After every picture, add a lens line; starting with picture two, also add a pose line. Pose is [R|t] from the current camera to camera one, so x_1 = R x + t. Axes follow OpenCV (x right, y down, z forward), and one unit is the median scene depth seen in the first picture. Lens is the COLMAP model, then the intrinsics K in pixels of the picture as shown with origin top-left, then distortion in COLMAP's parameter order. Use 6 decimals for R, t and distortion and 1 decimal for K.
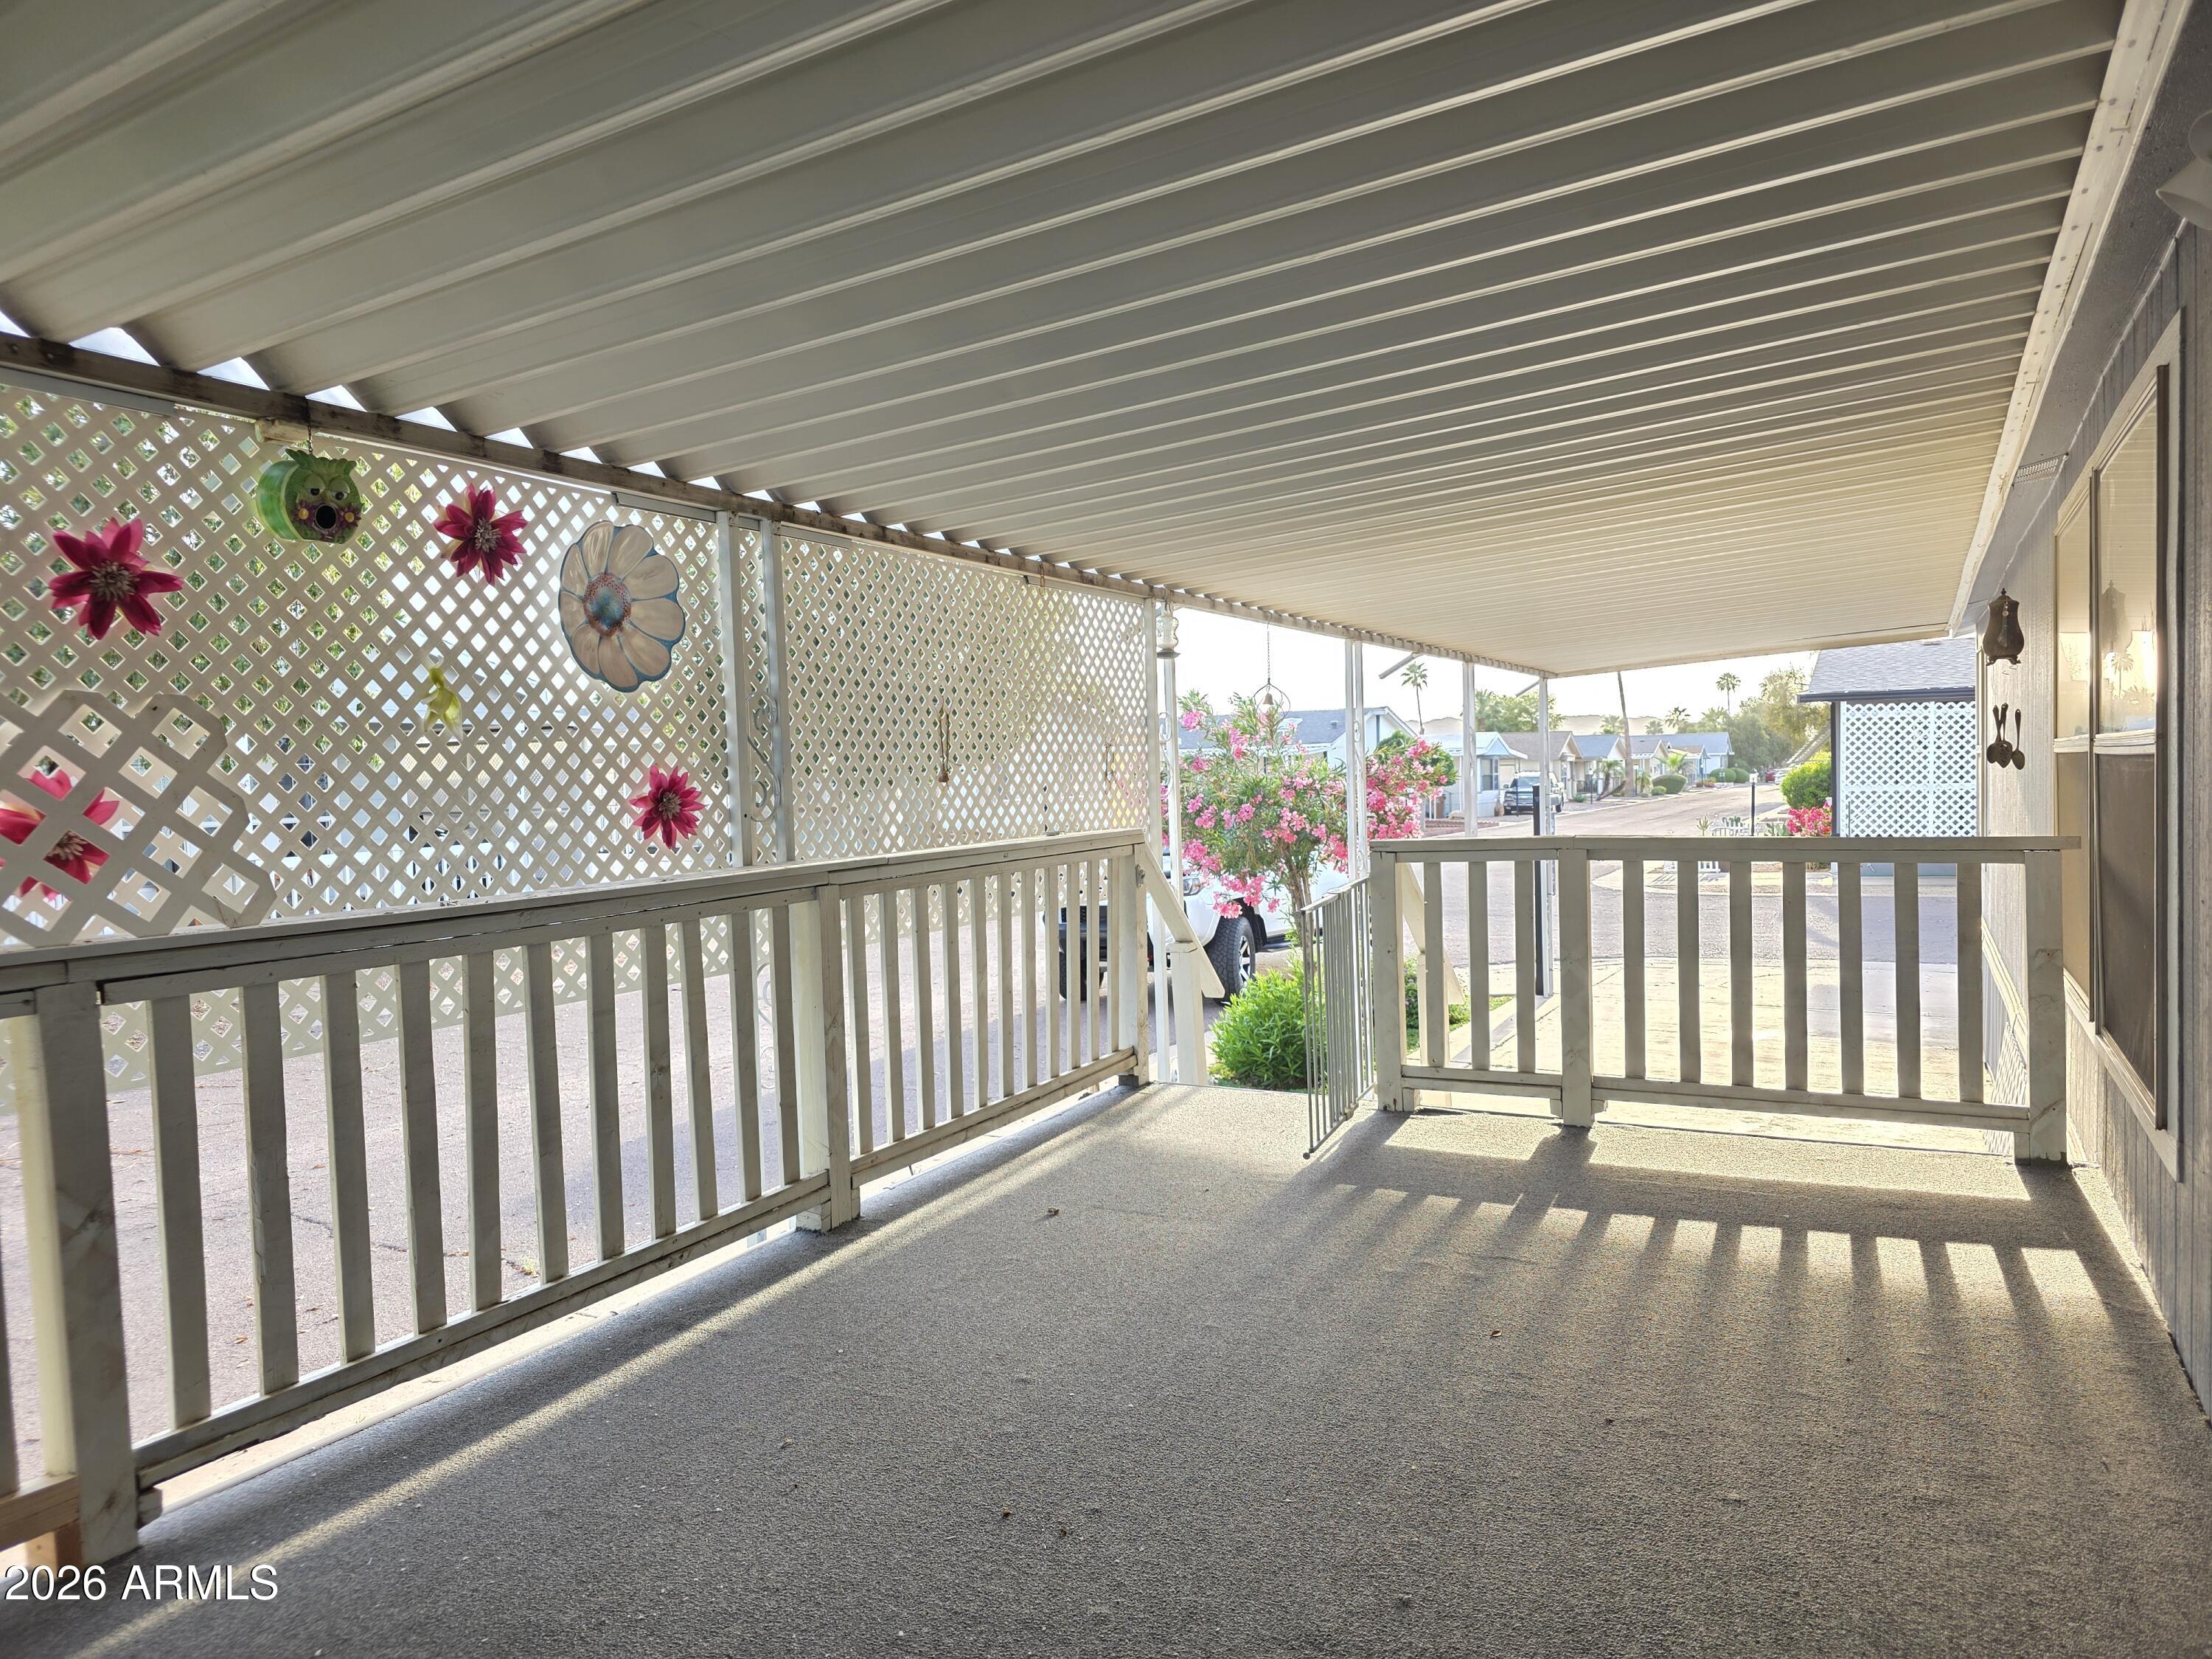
lens RADIAL K [[1422.7, 0, 1104.6], [0, 1422.7, 867.5], [0, 0, 1]] dist [0.001964, 0.000099]
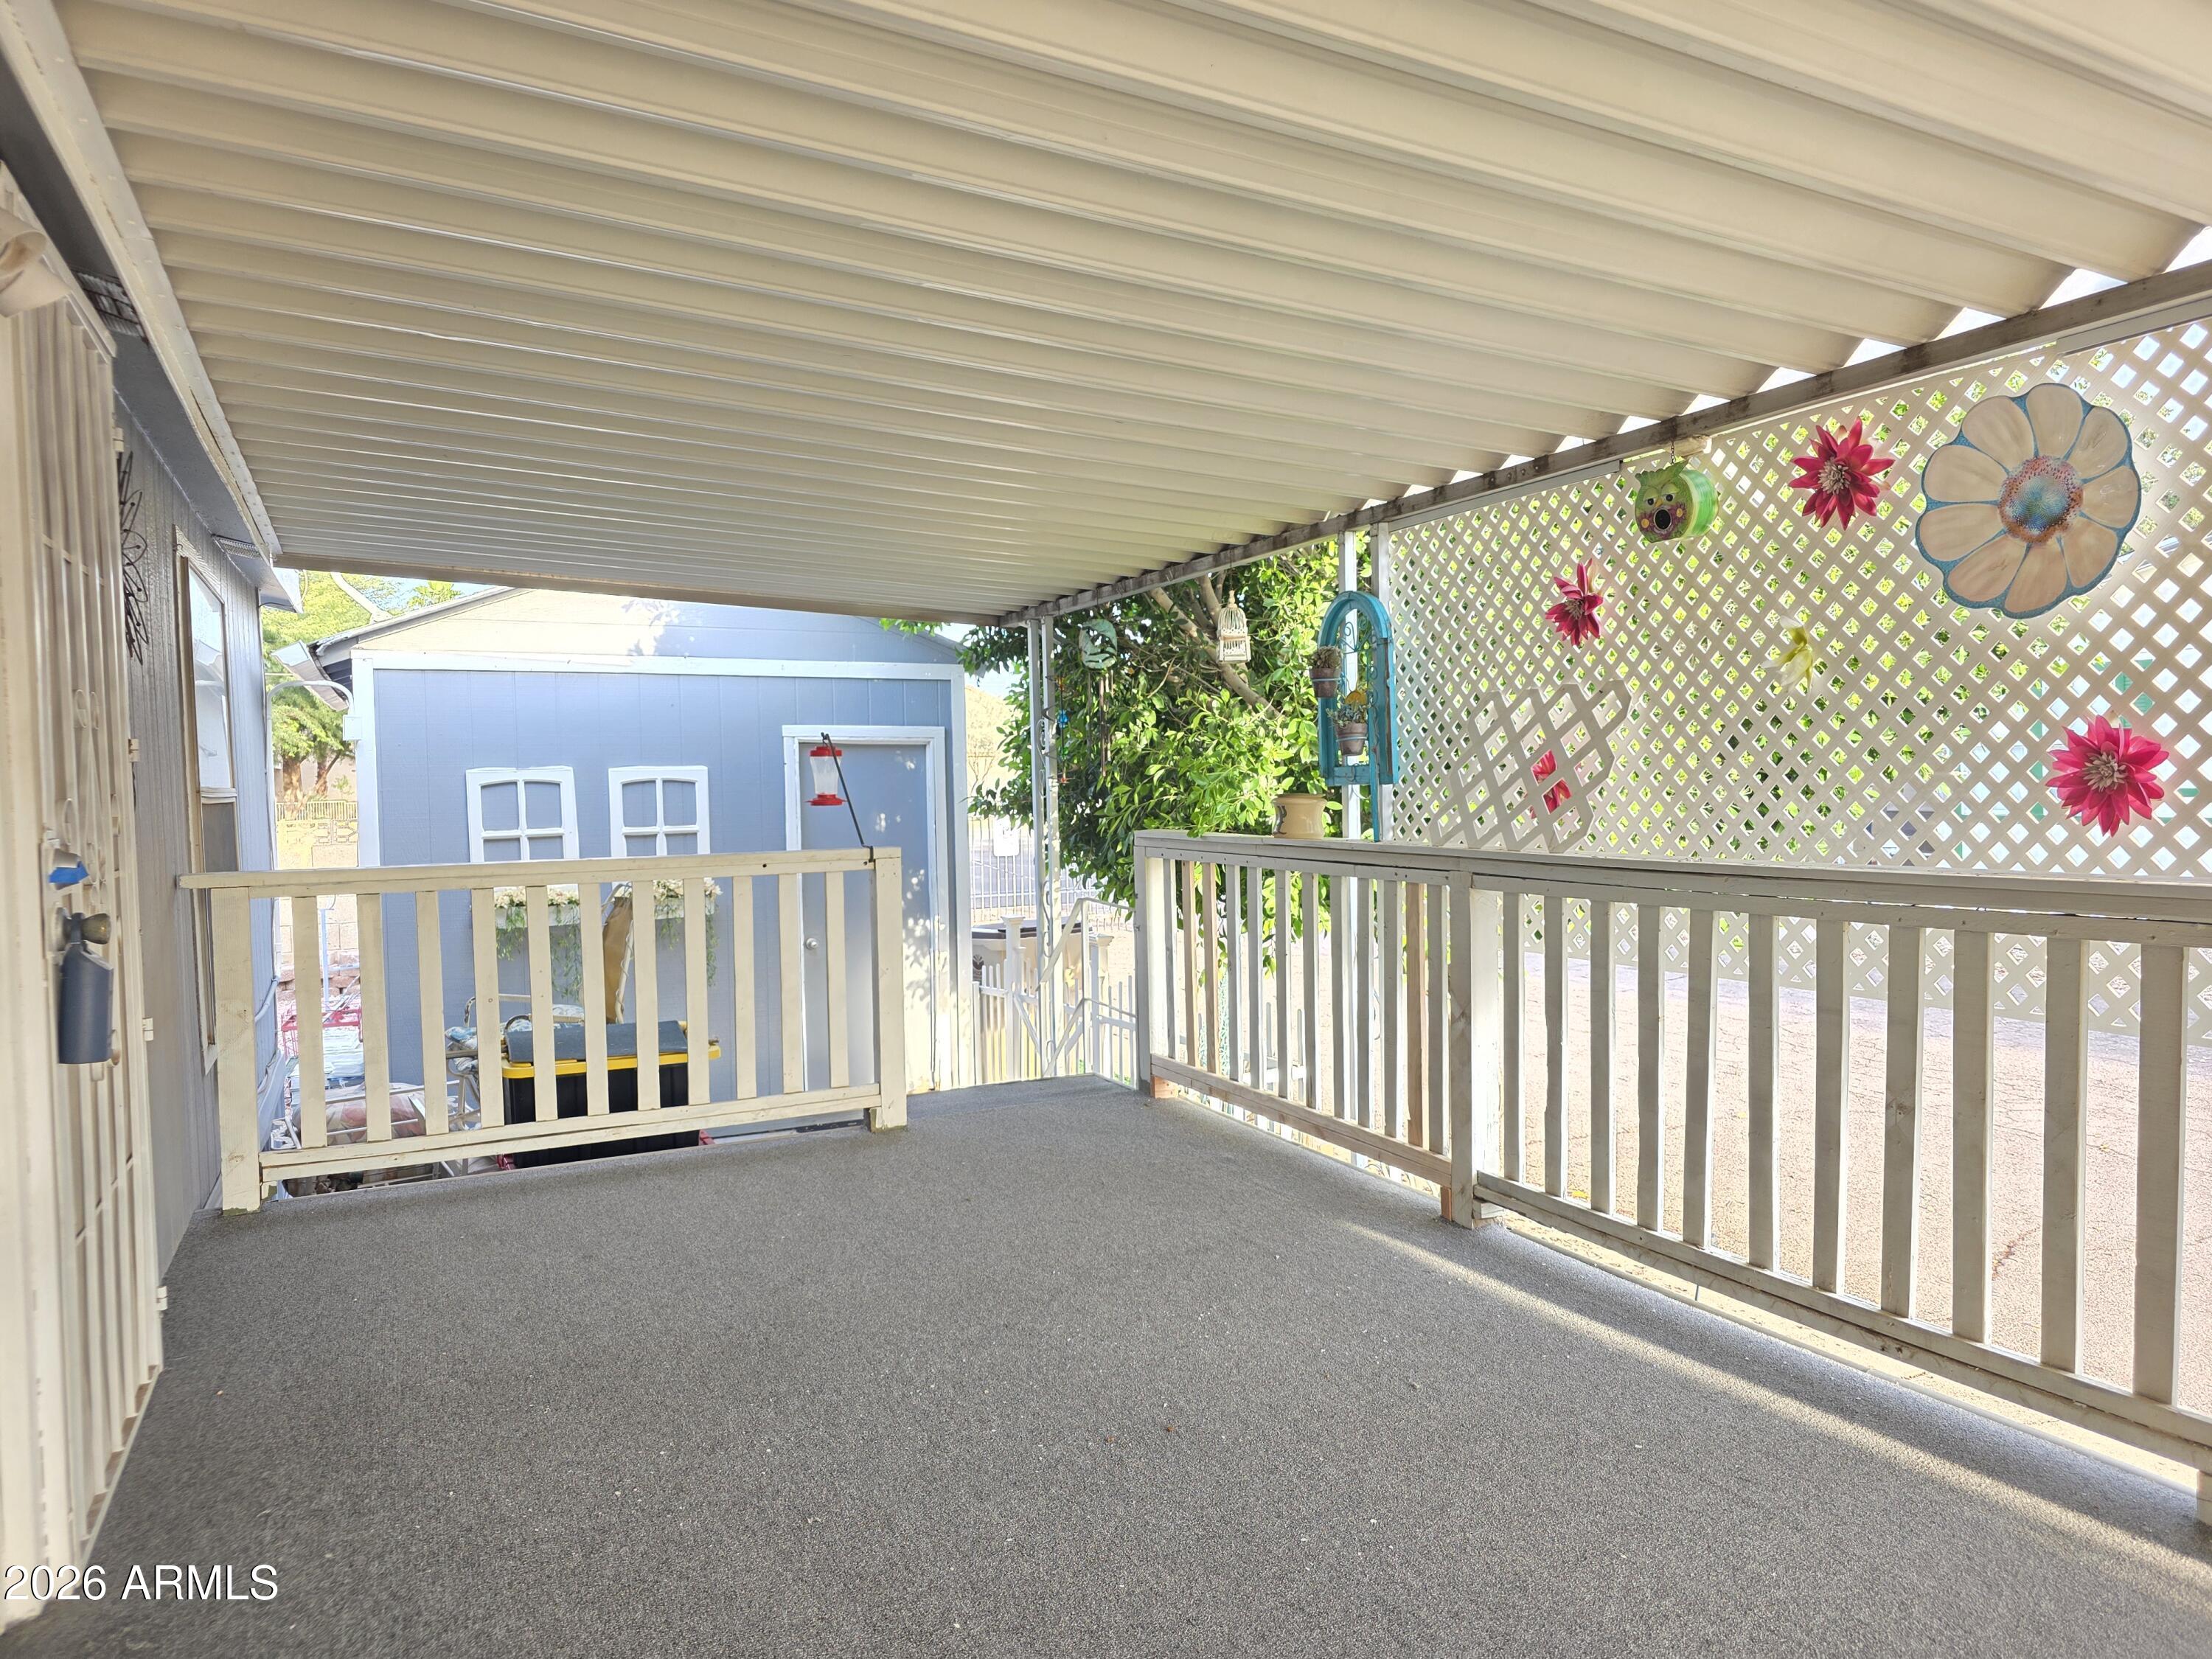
lens RADIAL K [[1371.7, 0, 1106.0], [0, 1371.7, 829.5], [0, 0, 1]] dist [0.024939, 0.000956]
pose [[-0.541645, 0.083361, -0.836464, 0.572197], [-0.007296, 0.994567, 0.103842, -0.090770], [0.840576, 0.062348, -0.538094, 1.055710]]
